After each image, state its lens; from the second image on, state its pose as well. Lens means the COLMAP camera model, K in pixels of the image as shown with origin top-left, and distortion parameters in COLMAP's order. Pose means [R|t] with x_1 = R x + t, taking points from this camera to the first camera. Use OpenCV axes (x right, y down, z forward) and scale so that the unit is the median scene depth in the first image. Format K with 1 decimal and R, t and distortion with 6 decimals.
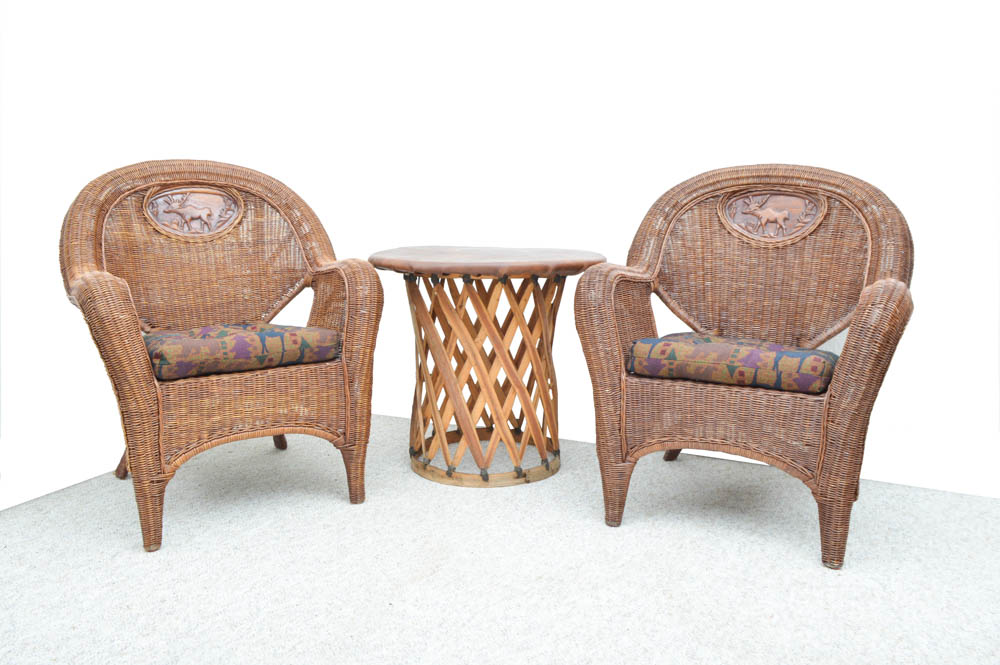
lens RADIAL K [[831.0, 0, 500.0], [0, 831.0, 332.5], [0, 0, 1]] dist [0.000701, 0.003133]
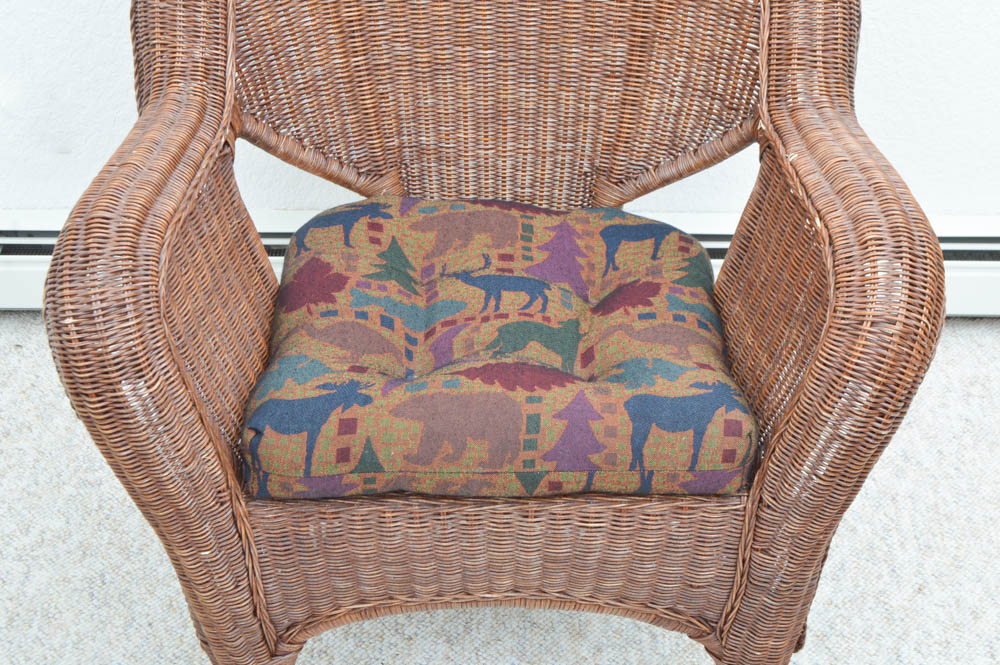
lens RADIAL K [[1384.8, 0, 500.0], [0, 1384.8, 332.5], [0, 0, 1]] dist [-0.012645, -0.022695]
pose [[0.886508, -0.295556, 0.356019, 0.051691], [0.074982, 0.851008, 0.519771, -0.313661], [-0.456597, -0.434087, 0.776587, 0.480834]]
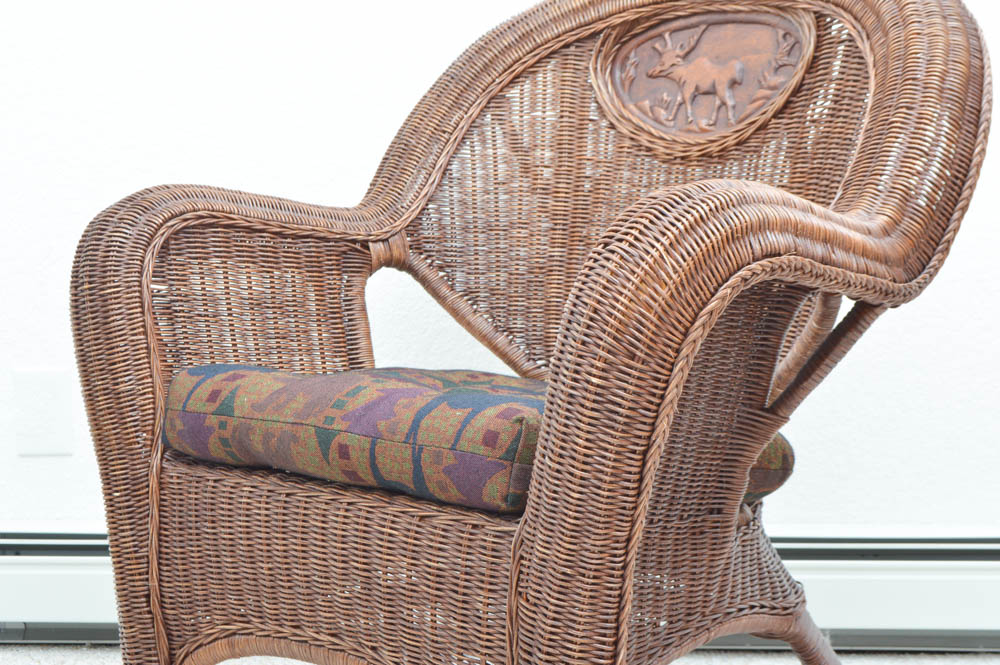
lens RADIAL K [[1474.0, 0, 500.0], [0, 1474.0, 332.5], [0, 0, 1]] dist [-0.000550, -0.023076]
pose [[0.963932, 0.010261, -0.265951, 0.469012], [-0.031908, 0.996505, -0.077203, 0.040208], [0.264229, 0.082904, 0.960890, 0.356075]]
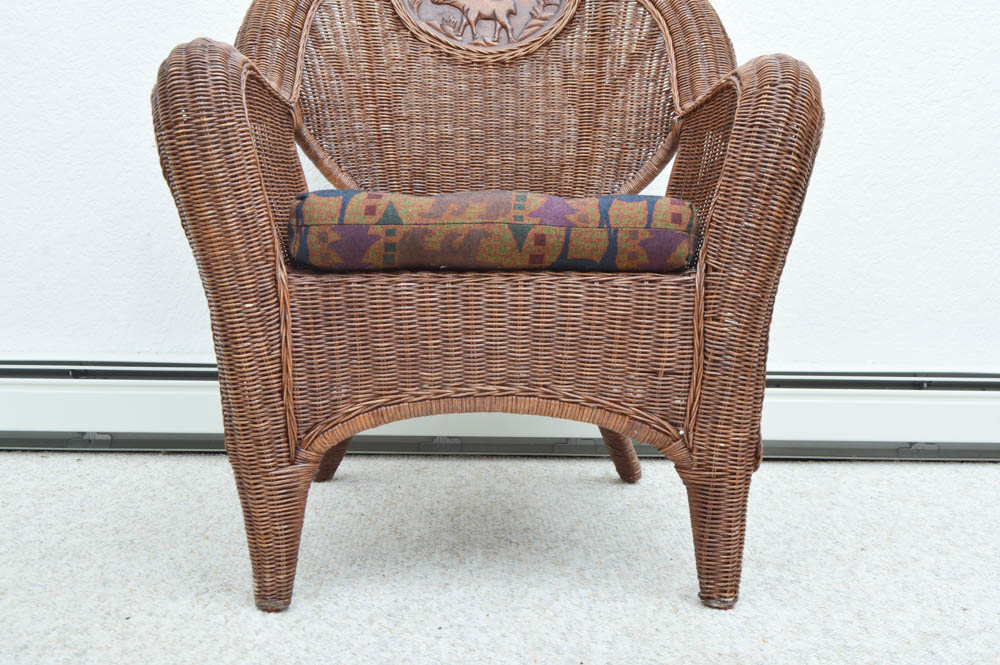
lens RADIAL K [[1121.3, 0, 500.0], [0, 1121.3, 332.5], [0, 0, 1]] dist [-0.007539, 0.000042]
pose [[0.872612, -0.056101, 0.485181, -0.044268], [0.074481, 0.997048, -0.018668, 0.101508], [-0.482701, 0.052427, 0.874215, 0.395175]]
